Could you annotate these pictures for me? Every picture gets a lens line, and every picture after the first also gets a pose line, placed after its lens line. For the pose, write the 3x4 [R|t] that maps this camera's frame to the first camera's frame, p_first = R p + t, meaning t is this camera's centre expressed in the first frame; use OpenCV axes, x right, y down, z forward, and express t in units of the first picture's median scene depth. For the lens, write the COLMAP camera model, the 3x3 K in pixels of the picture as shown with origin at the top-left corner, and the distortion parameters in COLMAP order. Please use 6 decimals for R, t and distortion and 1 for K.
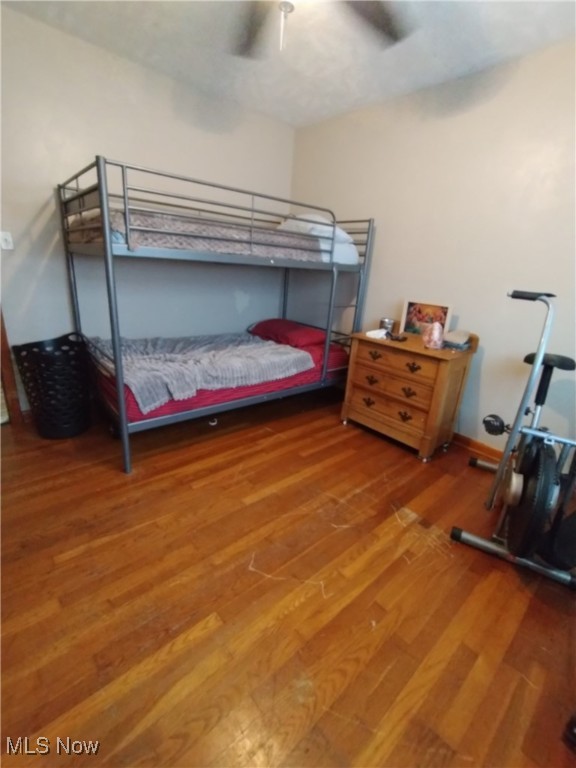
lens RADIAL K [[346.6, 0, 286.3], [0, 346.6, 376.5], [0, 0, 1]] dist [-0.001181, -0.000114]
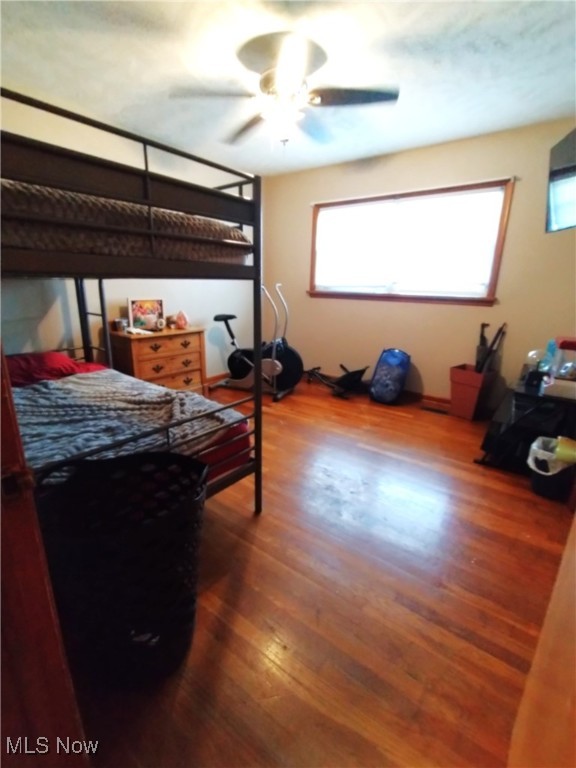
lens RADIAL K [[346.6, 0, 286.3], [0, 346.6, 376.5], [0, 0, 1]] dist [-0.001181, -0.000114]
pose [[-0.186274, -0.325102, 0.927152, -1.044465], [0.271143, 0.890011, 0.366554, -0.311770], [-0.944343, 0.319670, -0.077637, 0.766345]]
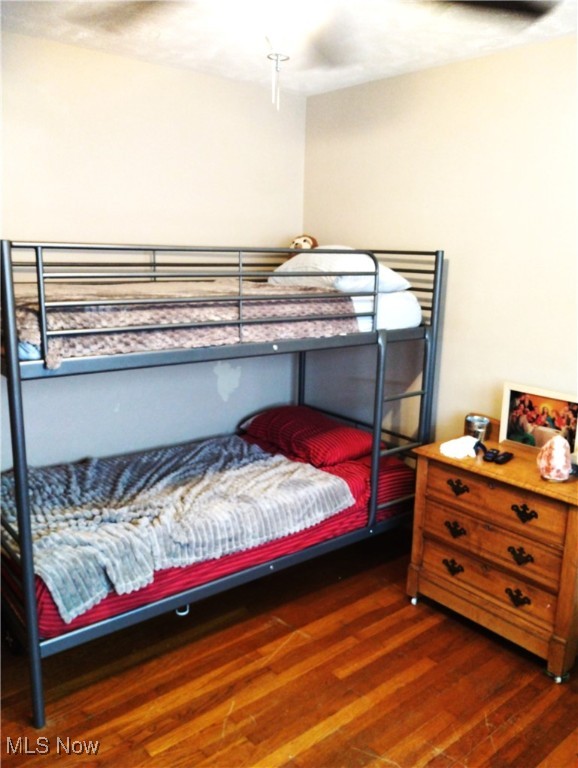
lens RADIAL K [[632.9, 0, 289.0], [0, 632.9, 384.0], [0, 0, 1]] dist [0.060804, -0.084772]
pose [[0.998567, -0.039265, -0.036354, 0.020853], [0.035393, 0.994192, -0.101638, -0.146191], [0.040134, 0.100206, 0.994157, -0.095628]]
